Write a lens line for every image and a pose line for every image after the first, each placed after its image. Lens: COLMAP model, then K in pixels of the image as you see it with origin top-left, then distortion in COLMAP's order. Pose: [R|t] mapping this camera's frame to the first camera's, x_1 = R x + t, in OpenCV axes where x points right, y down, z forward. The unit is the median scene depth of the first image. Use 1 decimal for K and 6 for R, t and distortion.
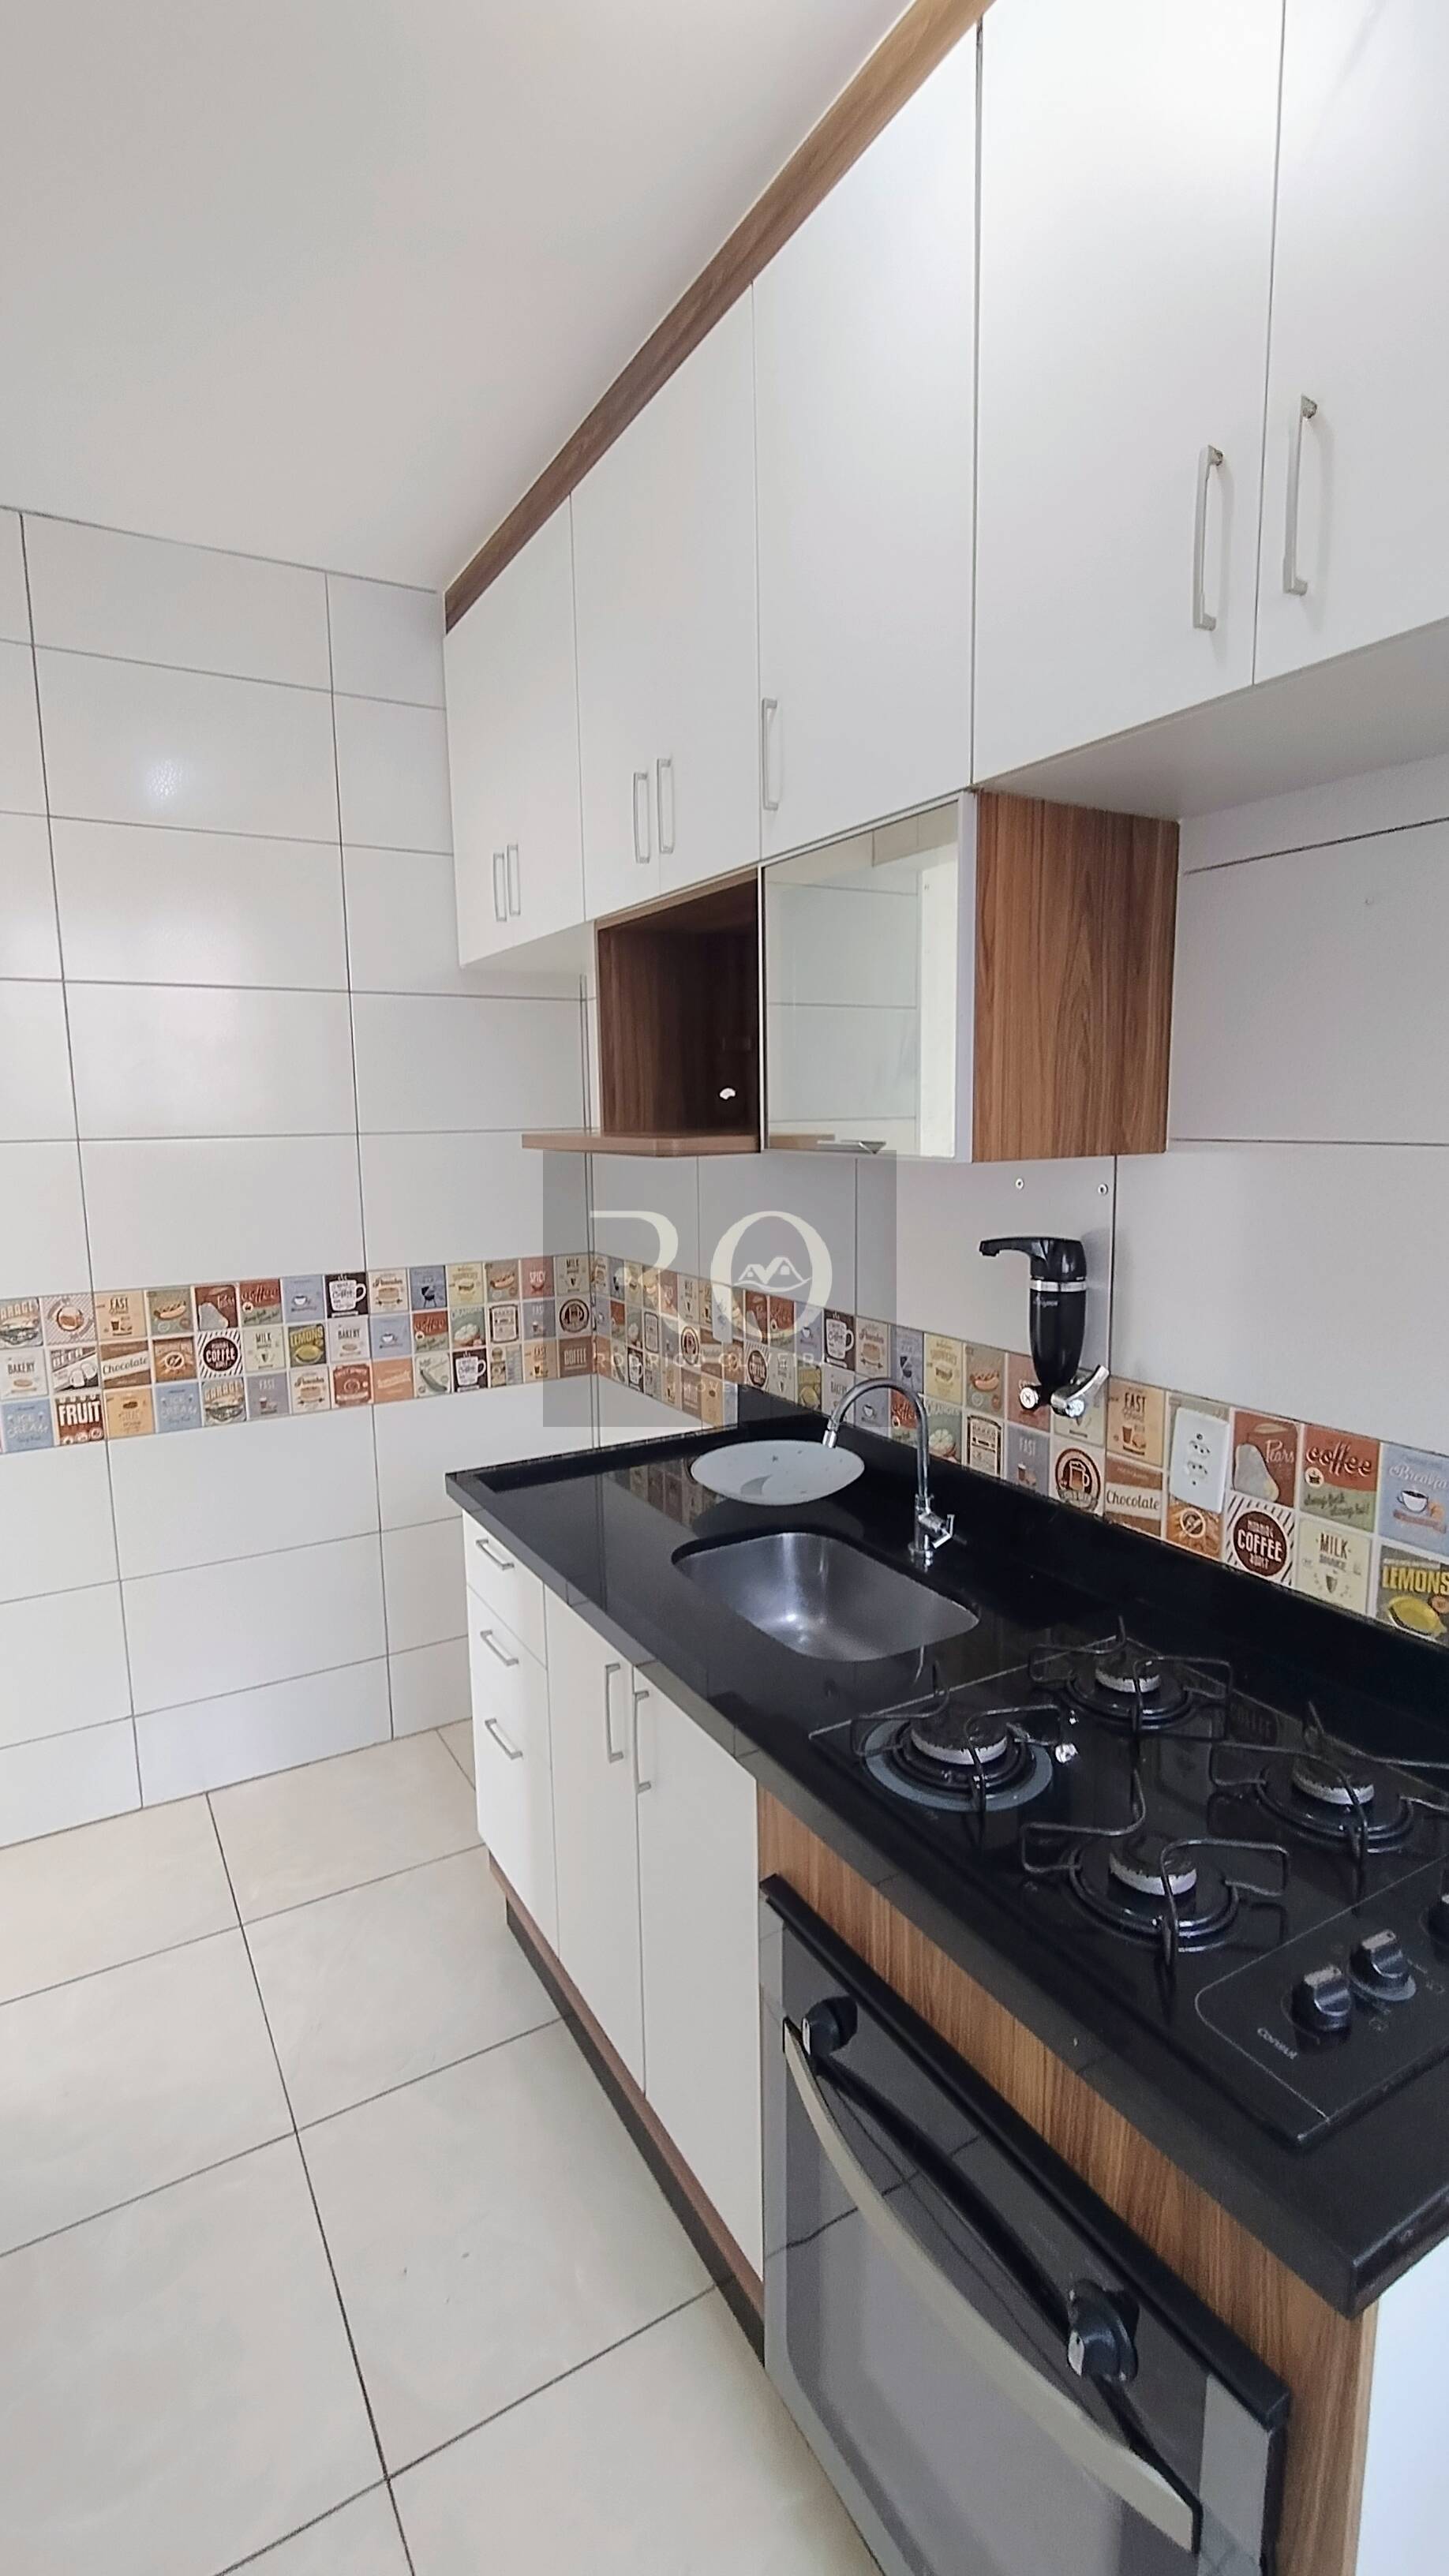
lens RADIAL K [[1177.2, 0, 721.3], [0, 1177.2, 1287.0], [0, 0, 1]] dist [-0.015017, 0.008394]
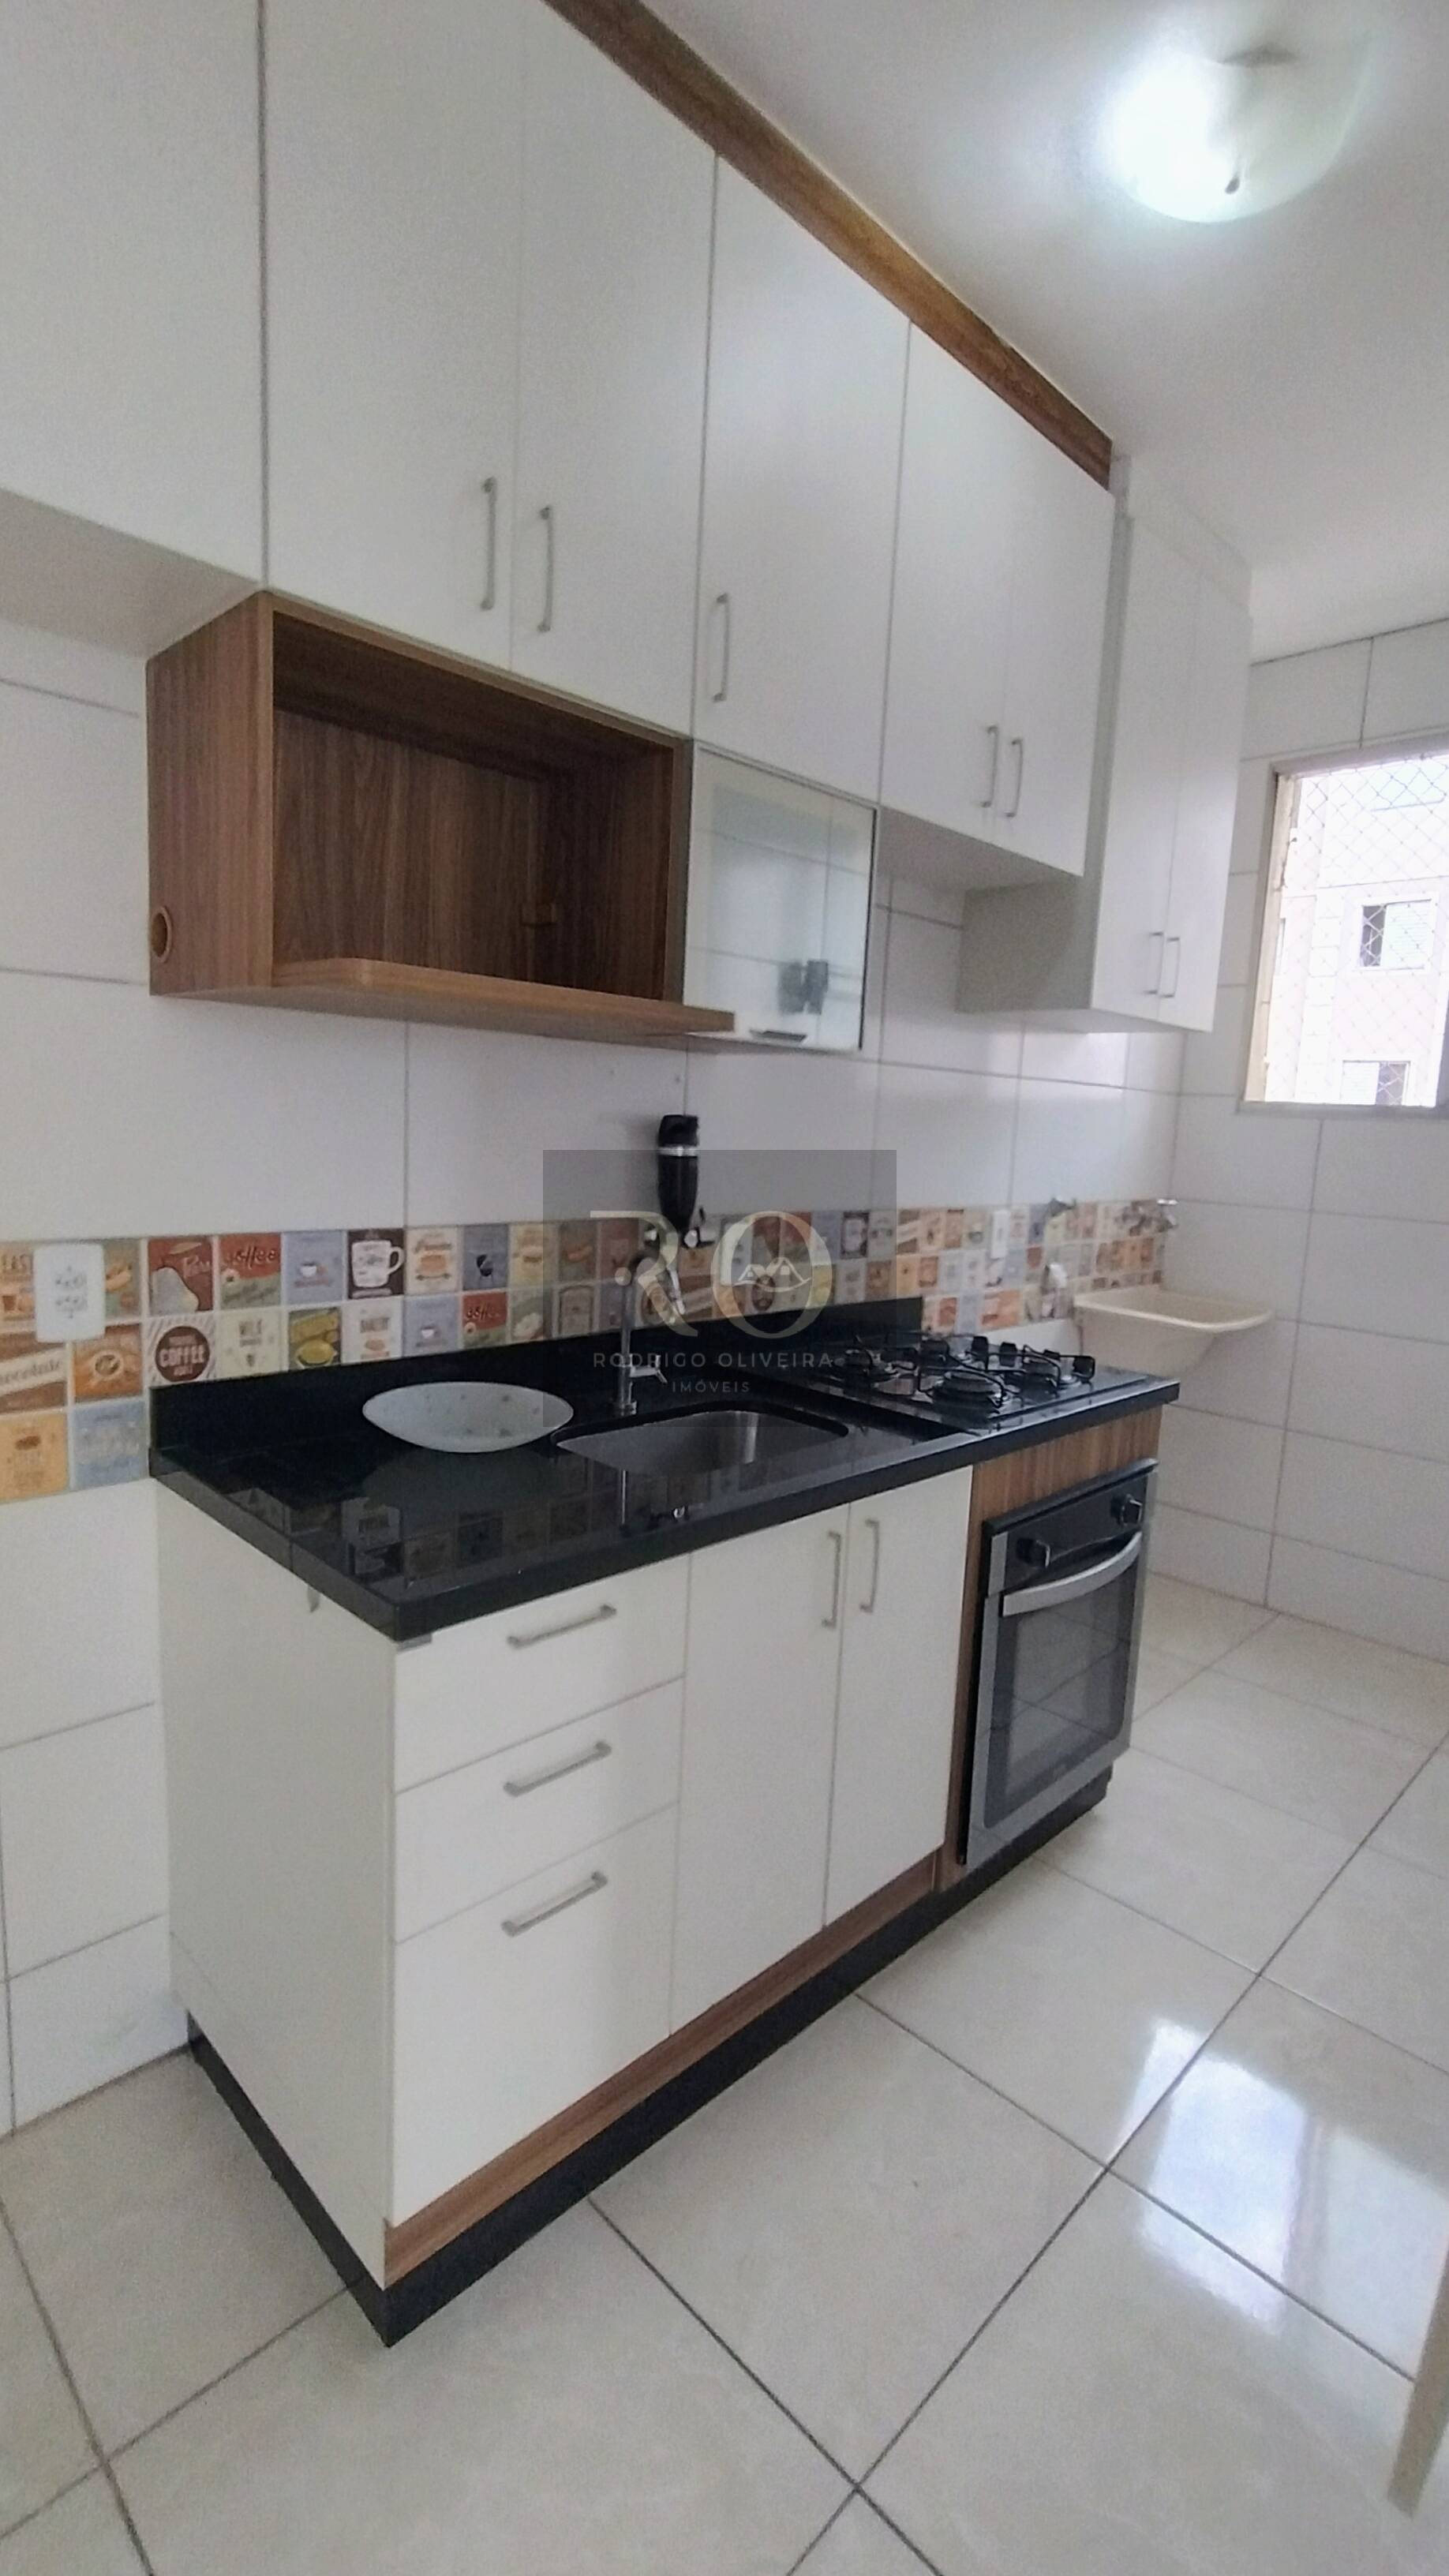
lens RADIAL K [[1177.2, 0, 721.3], [0, 1177.2, 1287.0], [0, 0, 1]] dist [-0.015017, 0.008394]
pose [[-0.262241, -0.133318, 0.955749, -0.680888], [0.105168, 0.980563, 0.165635, -0.044991], [-0.959254, 0.143951, -0.243123, 0.879674]]
